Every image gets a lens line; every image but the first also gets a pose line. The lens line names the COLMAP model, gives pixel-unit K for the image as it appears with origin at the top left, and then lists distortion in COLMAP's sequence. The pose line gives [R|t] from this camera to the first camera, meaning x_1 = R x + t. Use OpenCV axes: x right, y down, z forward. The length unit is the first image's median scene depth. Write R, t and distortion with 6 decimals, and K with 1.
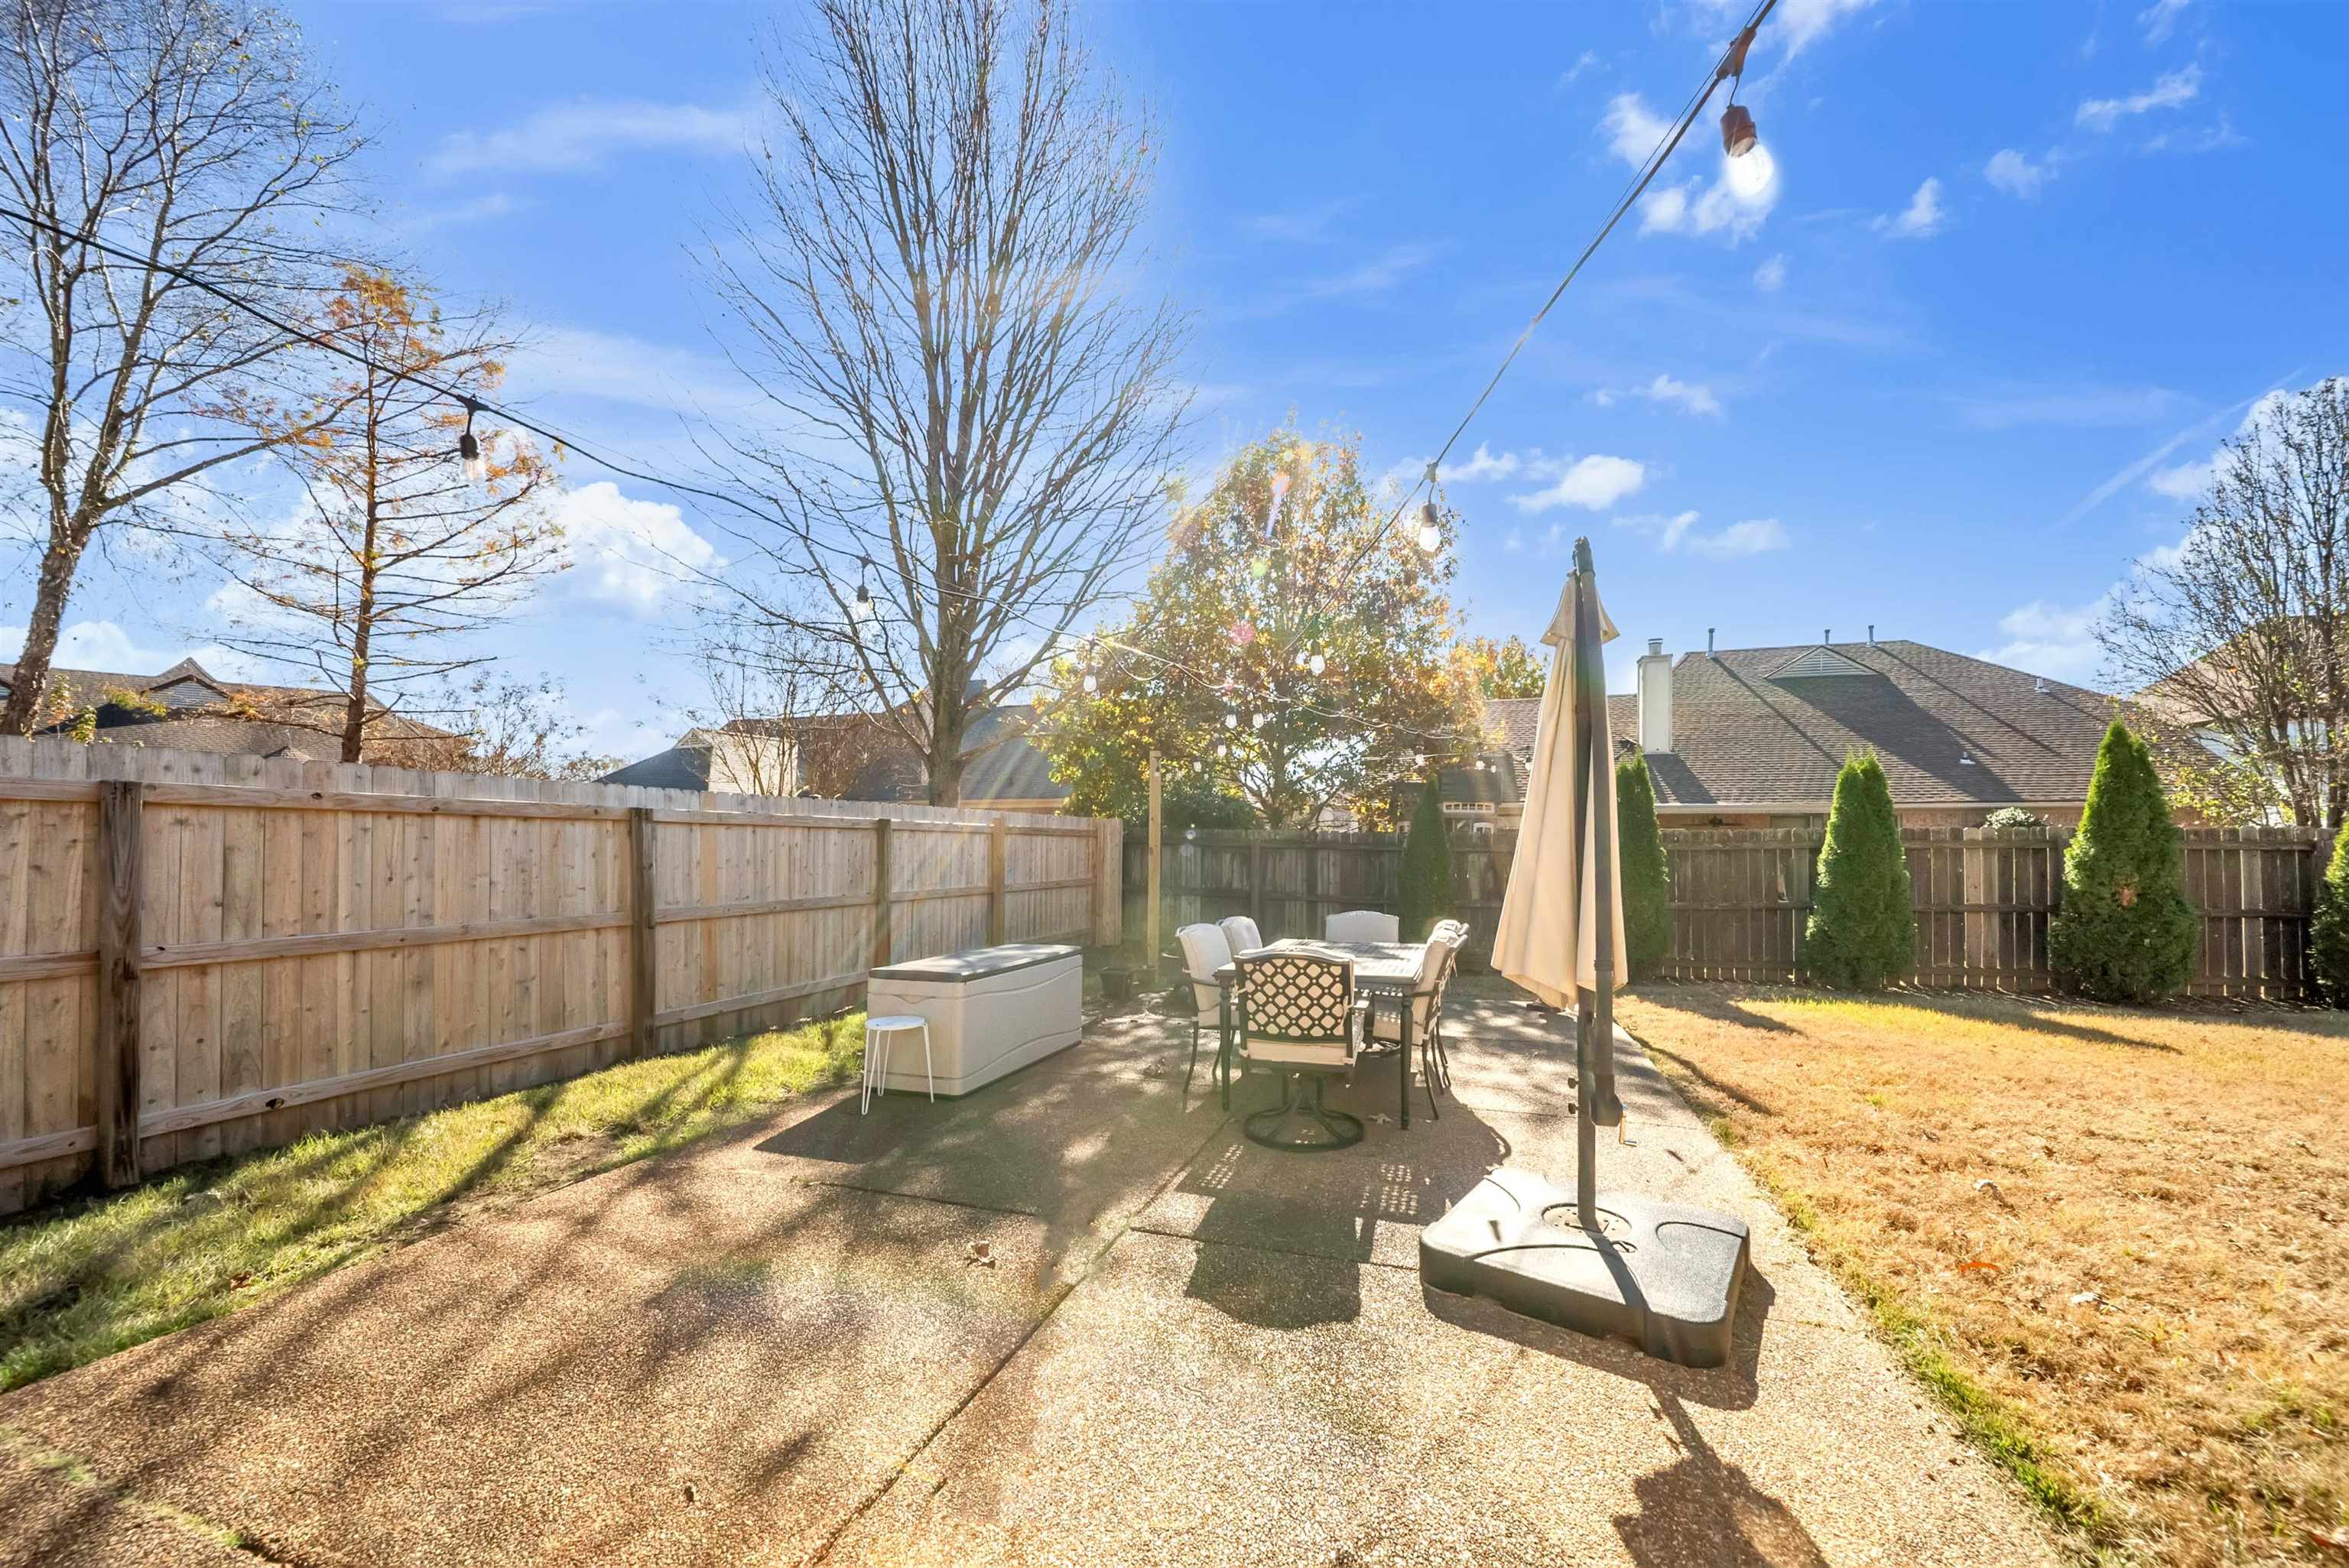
lens RADIAL K [[922.3, 0, 1174.5], [0, 922.3, 784.0], [0, 0, 1]] dist [-0.002175, -0.003791]
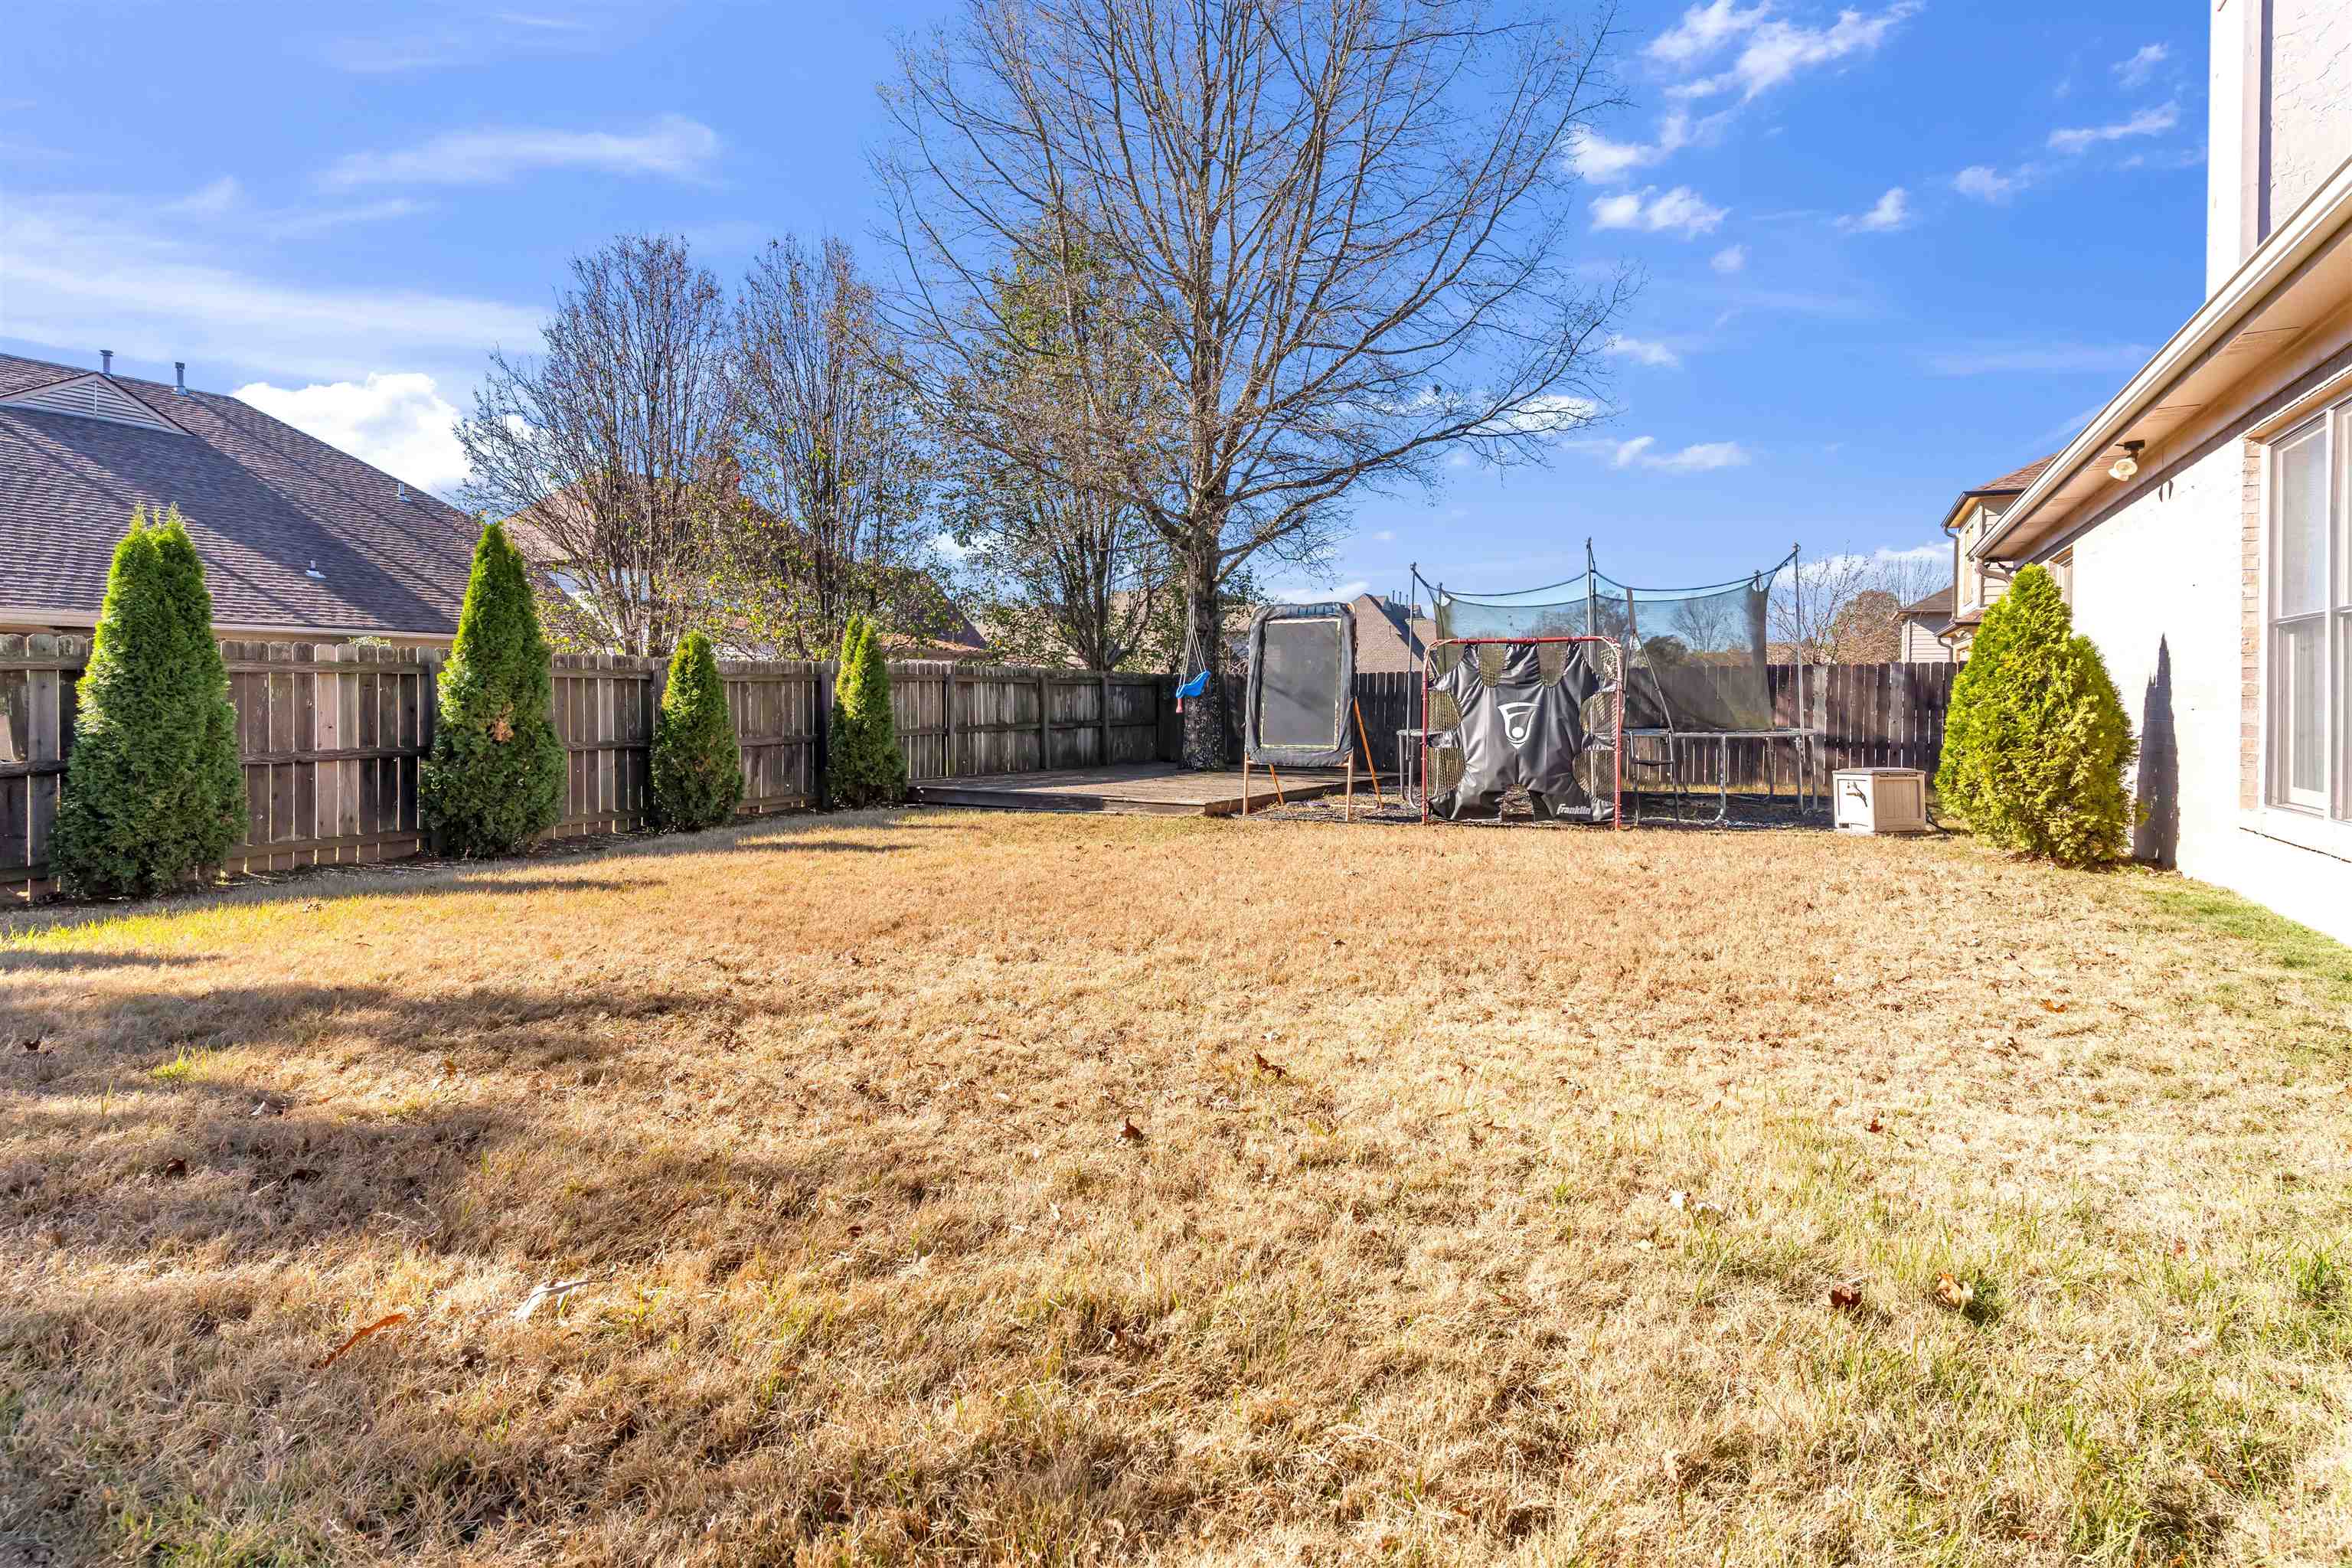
lens RADIAL K [[1153.3, 0, 1188.9], [0, 1153.3, 727.2], [0, 0, 1]] dist [-0.002903, -0.001531]
pose [[0.203127, -0.029853, 0.978697, 0.129630], [-0.042062, 0.998346, 0.039183, 0.050077], [-0.978249, -0.049125, 0.201535, 0.164185]]
